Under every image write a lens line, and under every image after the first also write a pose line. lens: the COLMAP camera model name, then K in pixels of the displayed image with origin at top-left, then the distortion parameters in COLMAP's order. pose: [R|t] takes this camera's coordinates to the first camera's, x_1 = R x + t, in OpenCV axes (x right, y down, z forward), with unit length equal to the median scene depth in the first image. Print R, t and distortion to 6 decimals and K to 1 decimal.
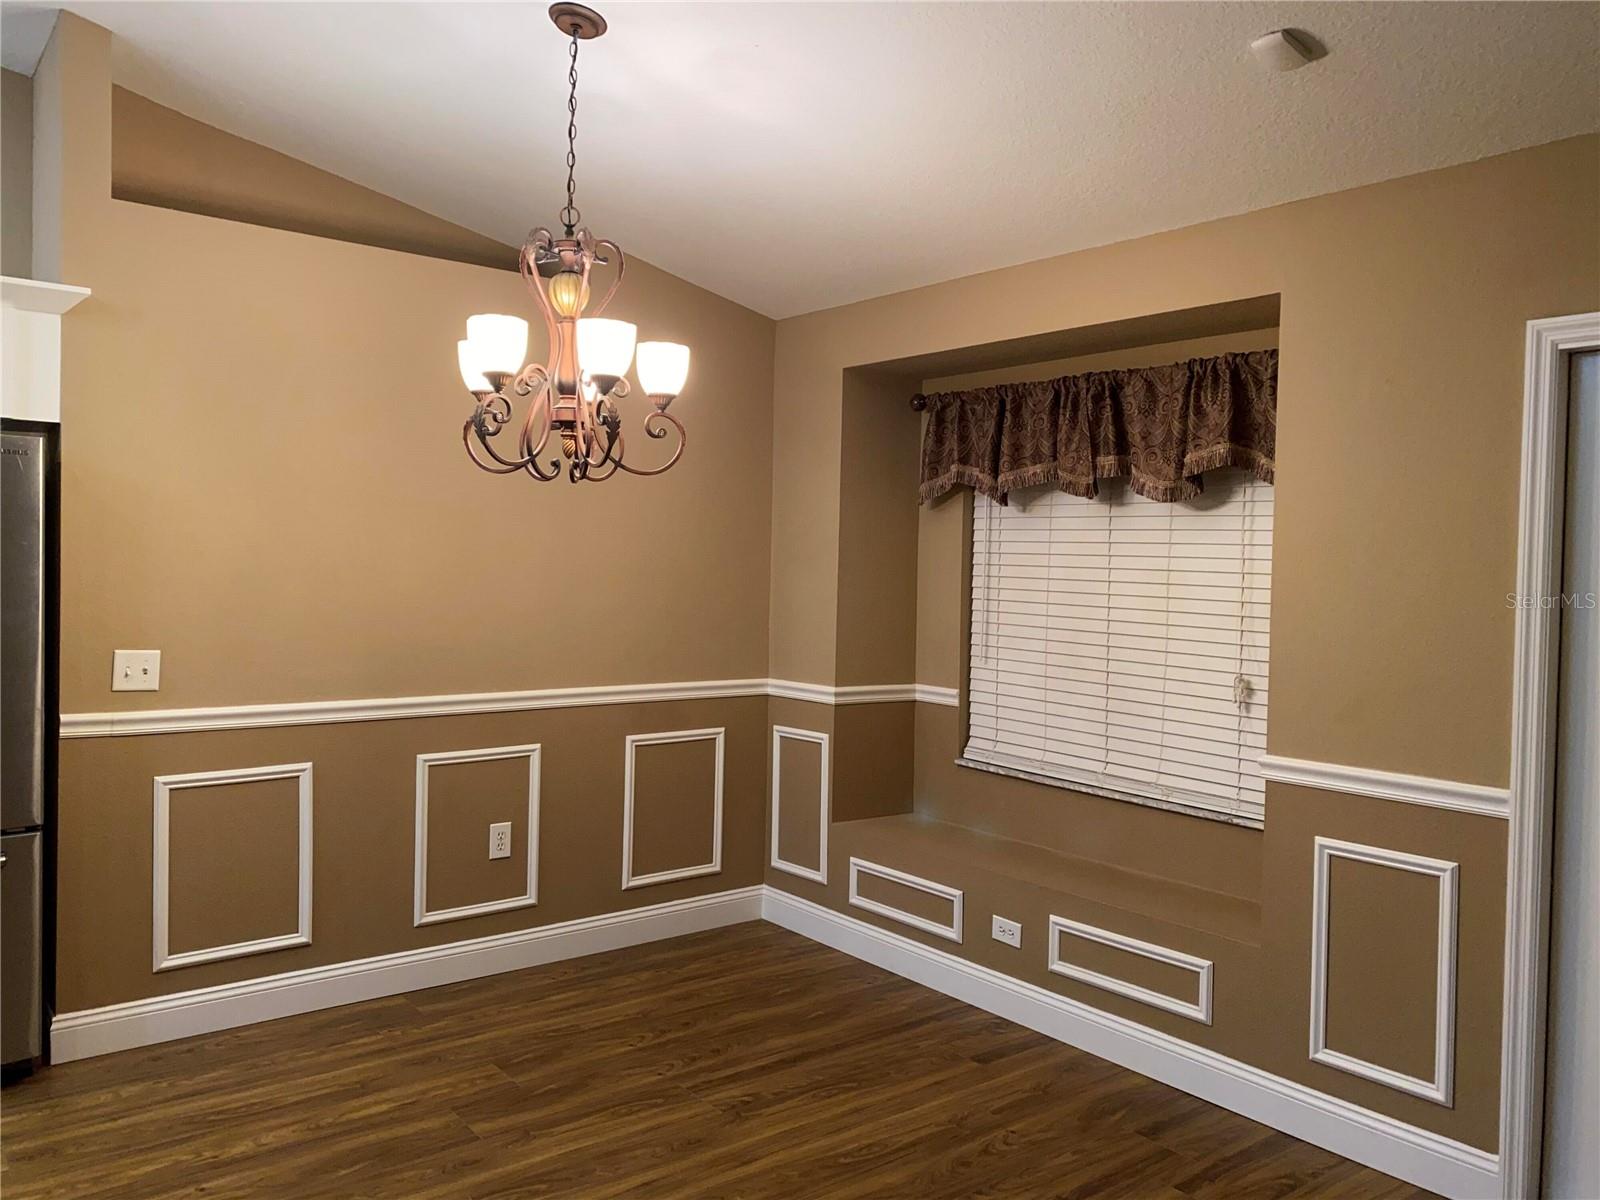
lens RADIAL K [[1236.9, 0, 796.6], [0, 1236.9, 584.0], [0, 0, 1]] dist [0.010967, -0.001771]
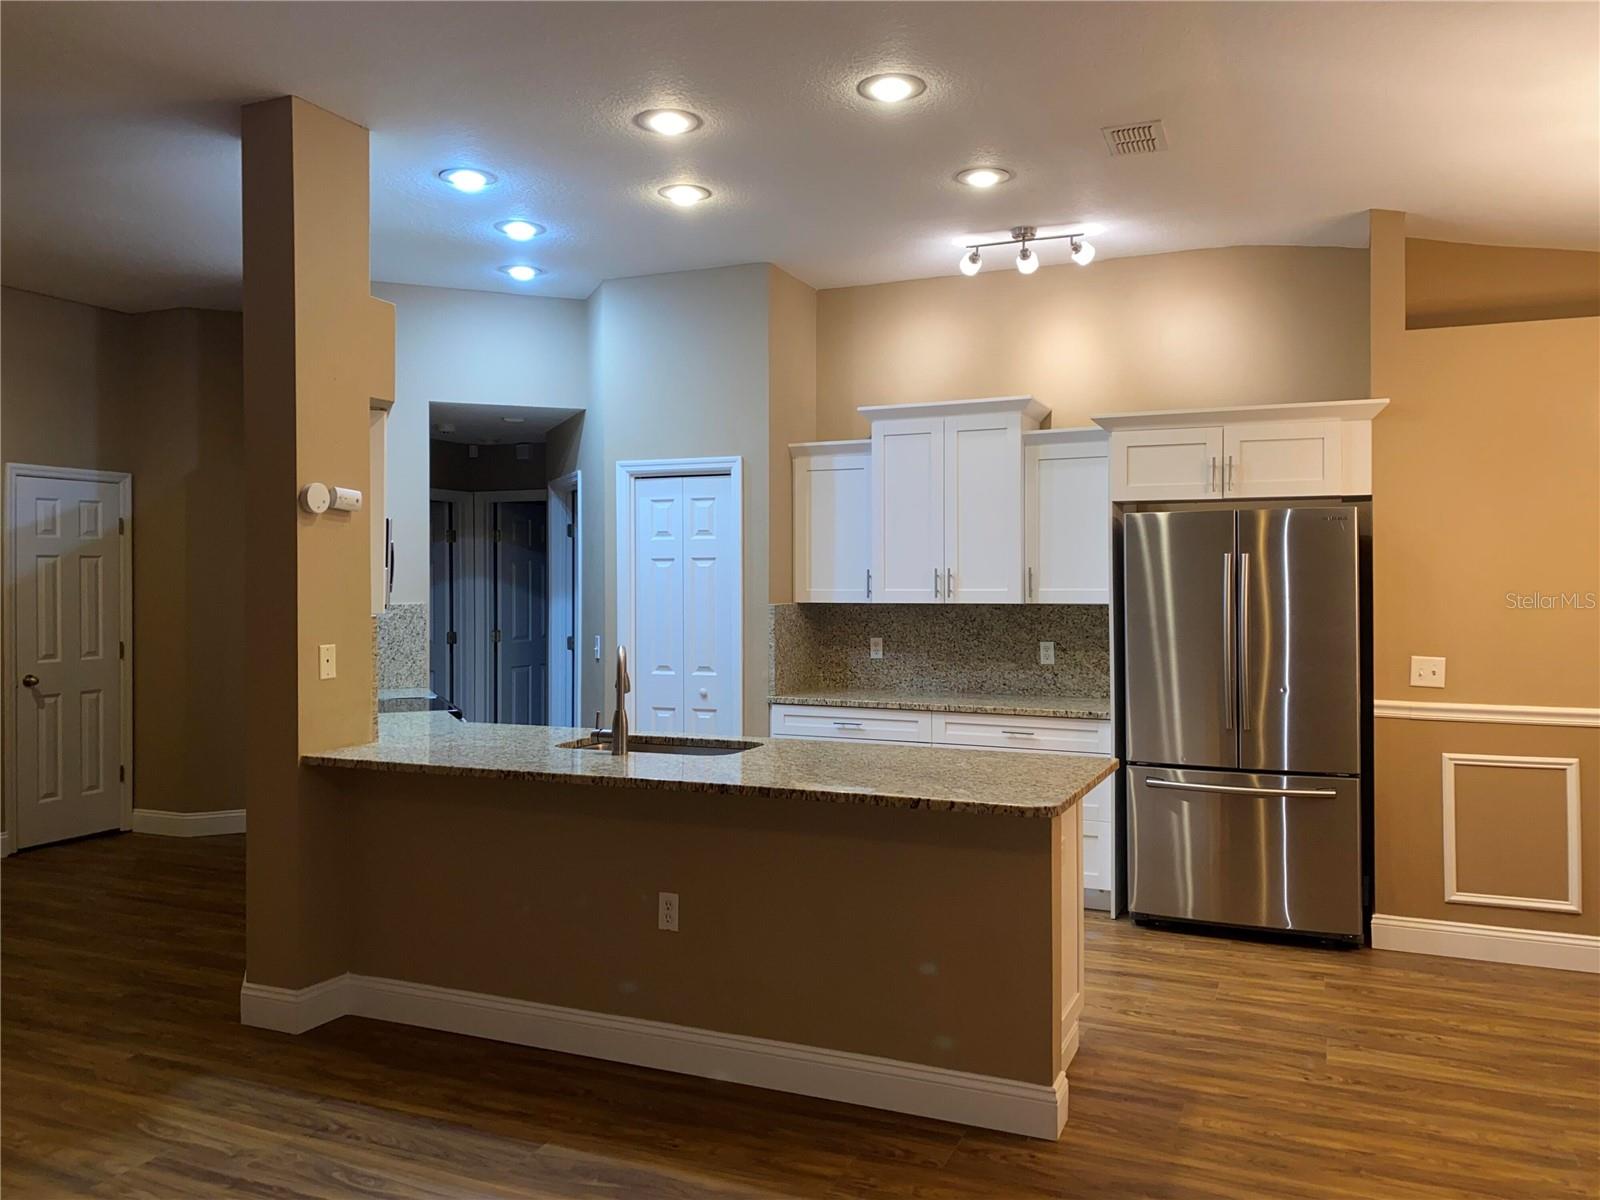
lens RADIAL K [[1236.9, 0, 796.6], [0, 1236.9, 584.0], [0, 0, 1]] dist [0.010967, -0.001771]
pose [[0.465512, -0.022562, -0.884754, 0.356111], [-0.007766, 0.999532, -0.029575, 0.019978], [0.885008, 0.020638, 0.465119, -0.245495]]
